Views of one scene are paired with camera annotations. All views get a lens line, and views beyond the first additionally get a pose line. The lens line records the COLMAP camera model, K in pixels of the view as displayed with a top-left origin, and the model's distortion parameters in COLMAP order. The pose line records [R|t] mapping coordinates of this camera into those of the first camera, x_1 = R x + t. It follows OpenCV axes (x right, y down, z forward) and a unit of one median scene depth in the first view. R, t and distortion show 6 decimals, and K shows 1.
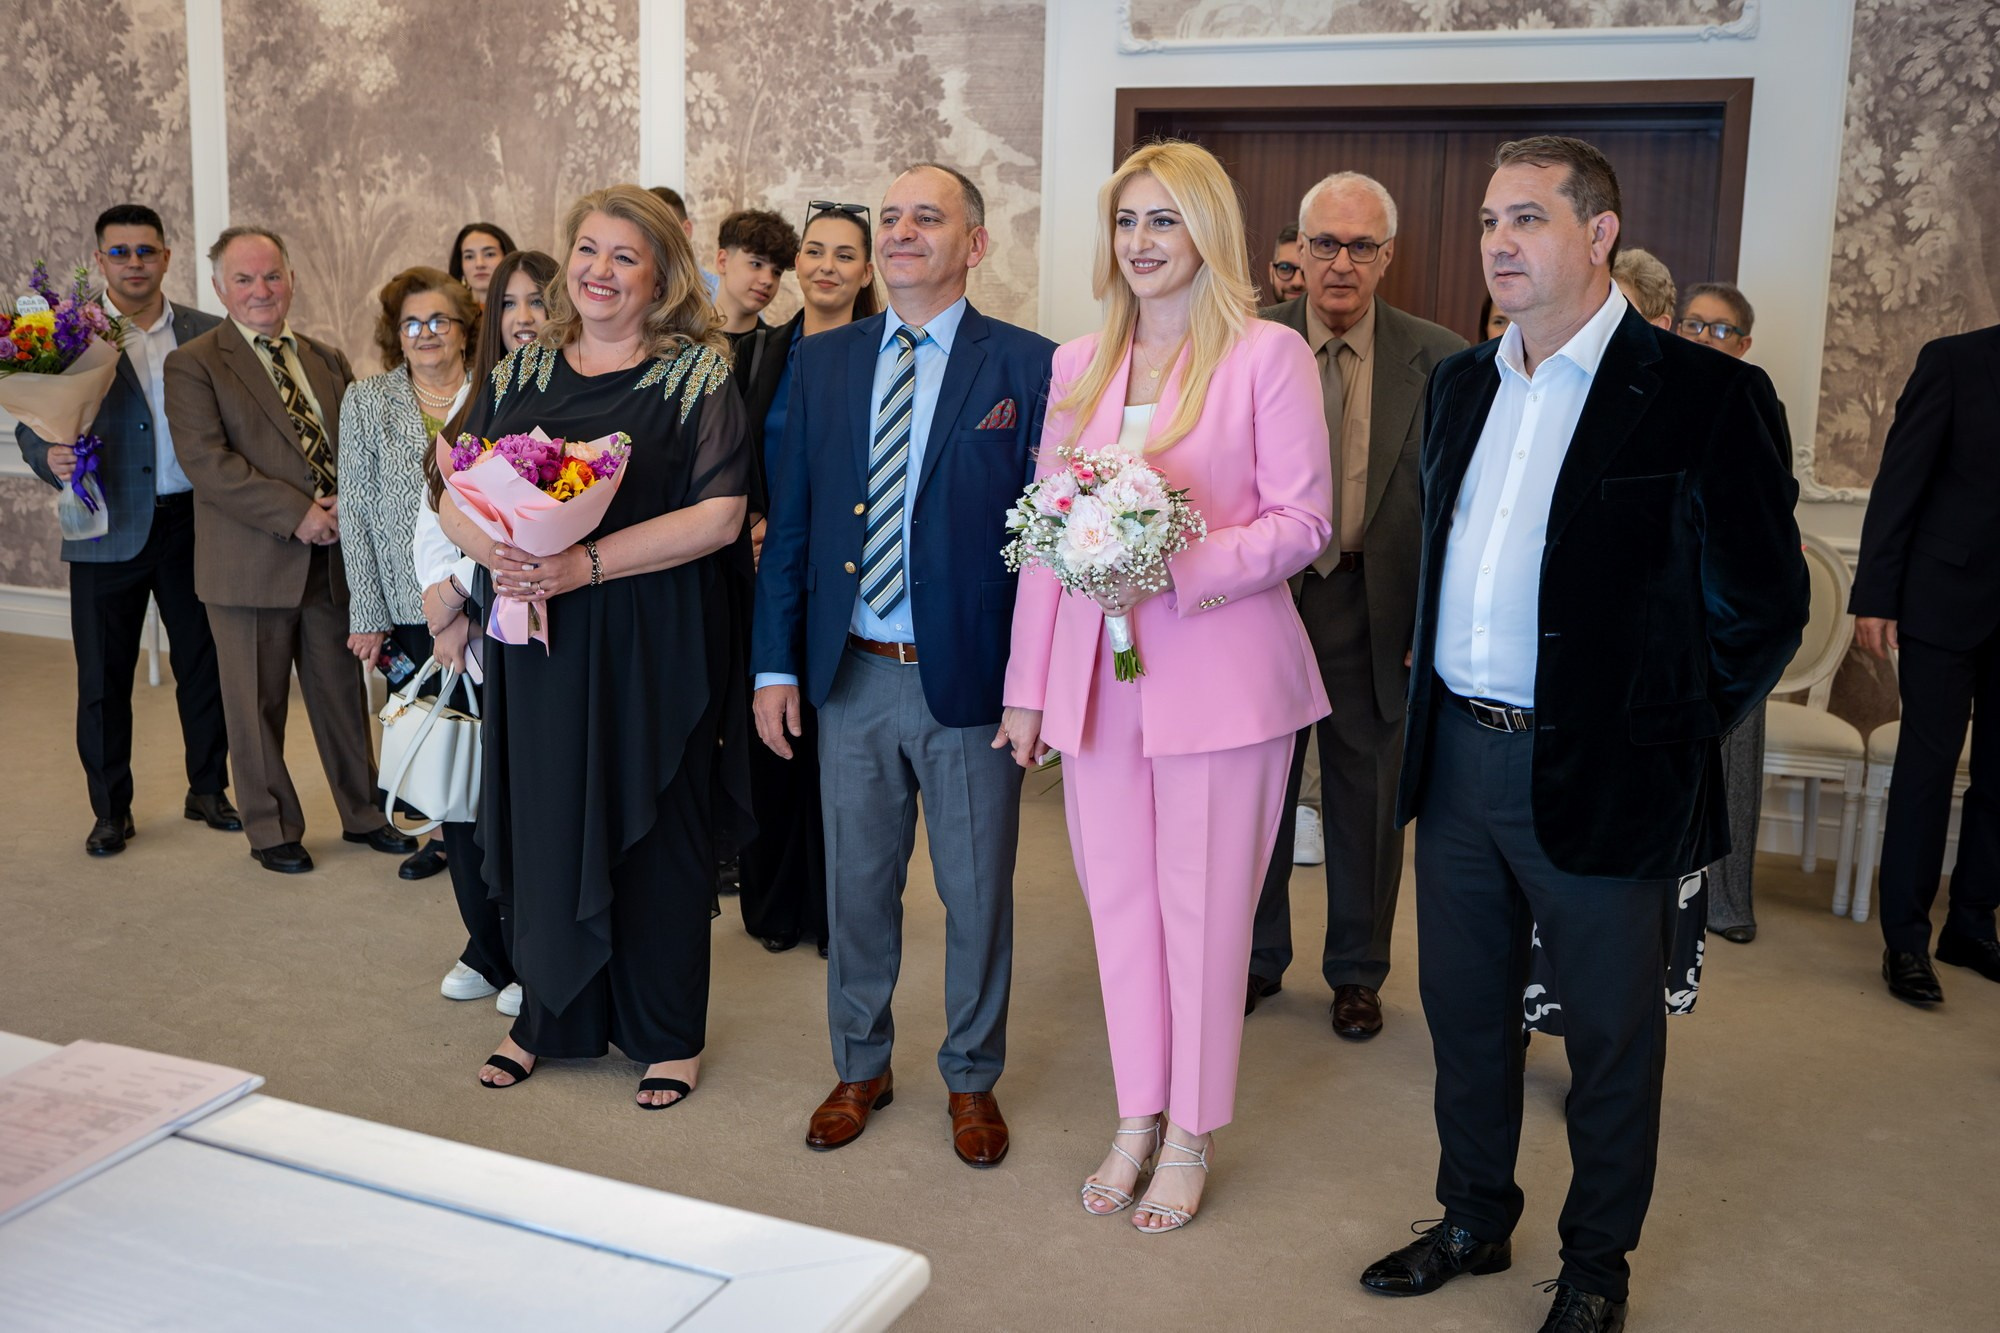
lens RADIAL K [[1974.7, 0, 1015.1], [0, 1974.7, 608.8], [0, 0, 1]] dist [-0.031675, 0.000000]
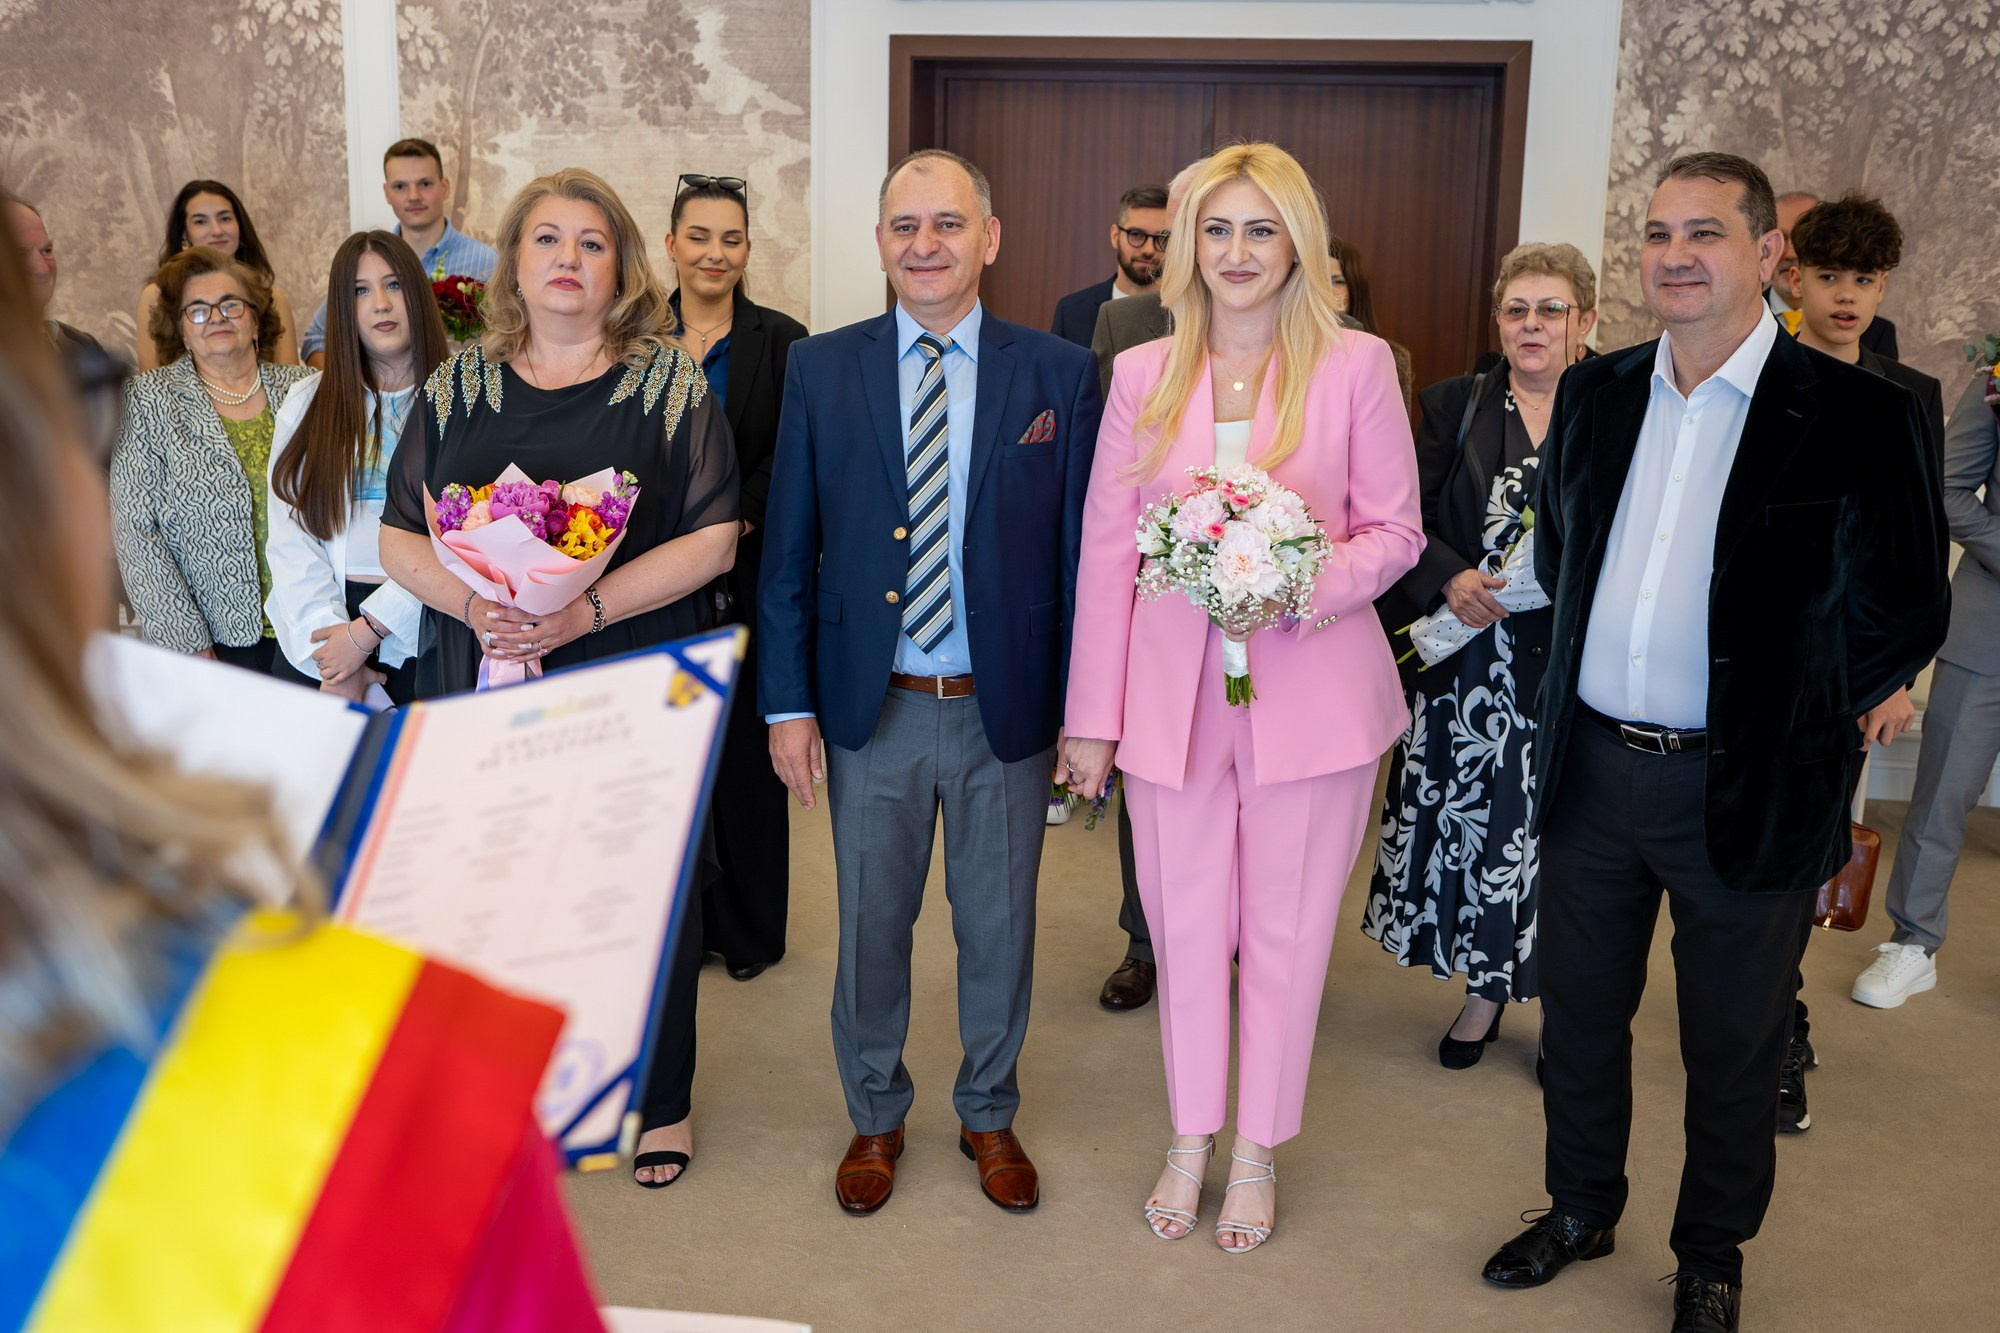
lens RADIAL K [[1974.7, 0, 1014.7], [0, 1974.7, 613.0], [0, 0, 1]] dist [-0.031675, 0.000000]
pose [[0.967556, -0.055854, 0.246407, -0.138308], [0.043219, 0.997473, 0.056394, -0.033645], [-0.248934, -0.043915, 0.967524, 0.042428]]
